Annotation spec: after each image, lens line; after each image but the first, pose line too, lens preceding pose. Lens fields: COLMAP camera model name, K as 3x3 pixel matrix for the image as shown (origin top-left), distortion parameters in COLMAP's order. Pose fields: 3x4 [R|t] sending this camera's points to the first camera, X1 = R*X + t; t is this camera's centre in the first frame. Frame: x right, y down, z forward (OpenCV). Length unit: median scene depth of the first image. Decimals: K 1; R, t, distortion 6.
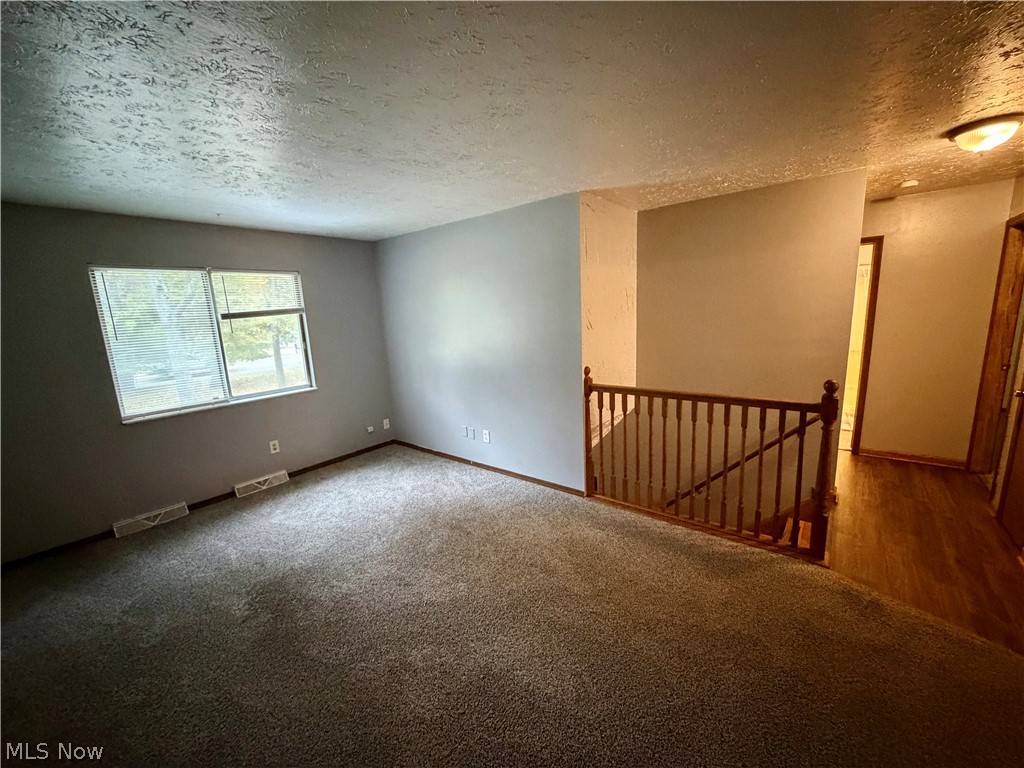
lens RADIAL K [[407.3, 0, 512.0], [0, 407.3, 384.0], [0, 0, 1]] dist [0.001014, -0.000030]
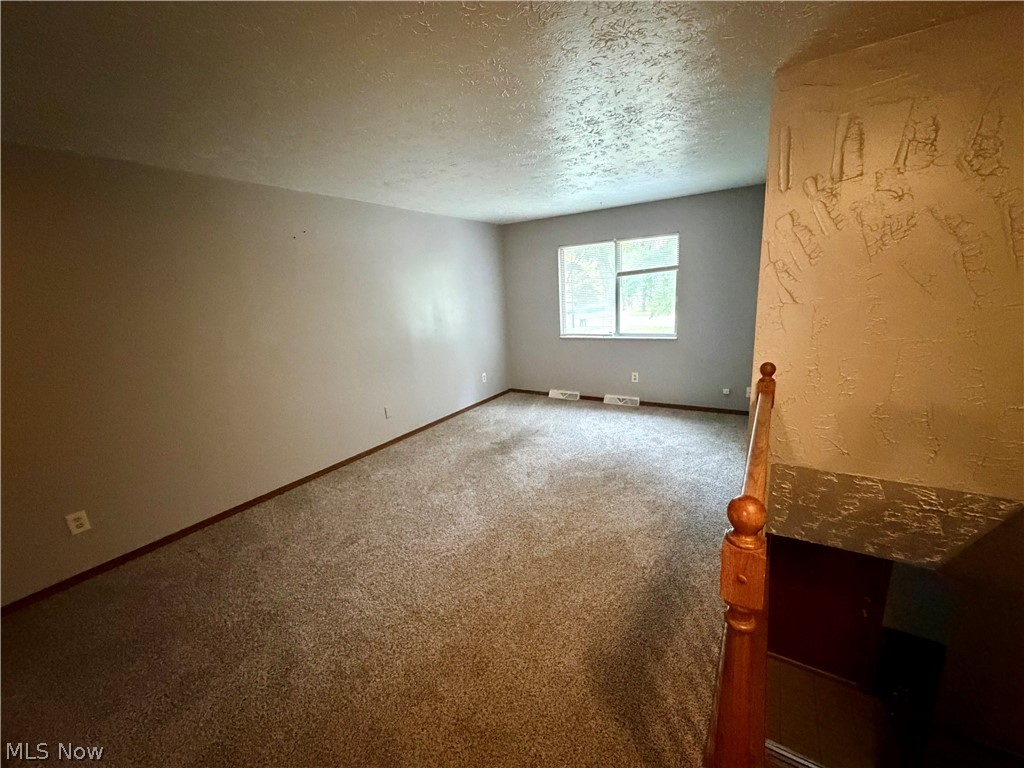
lens RADIAL K [[407.3, 0, 512.0], [0, 407.3, 384.0], [0, 0, 1]] dist [0.001014, -0.000030]
pose [[0.129982, 0.263198, -0.955945, 0.646949], [-0.132014, 0.960135, 0.246401, -0.097654], [0.982689, 0.094171, 0.159546, 0.445153]]
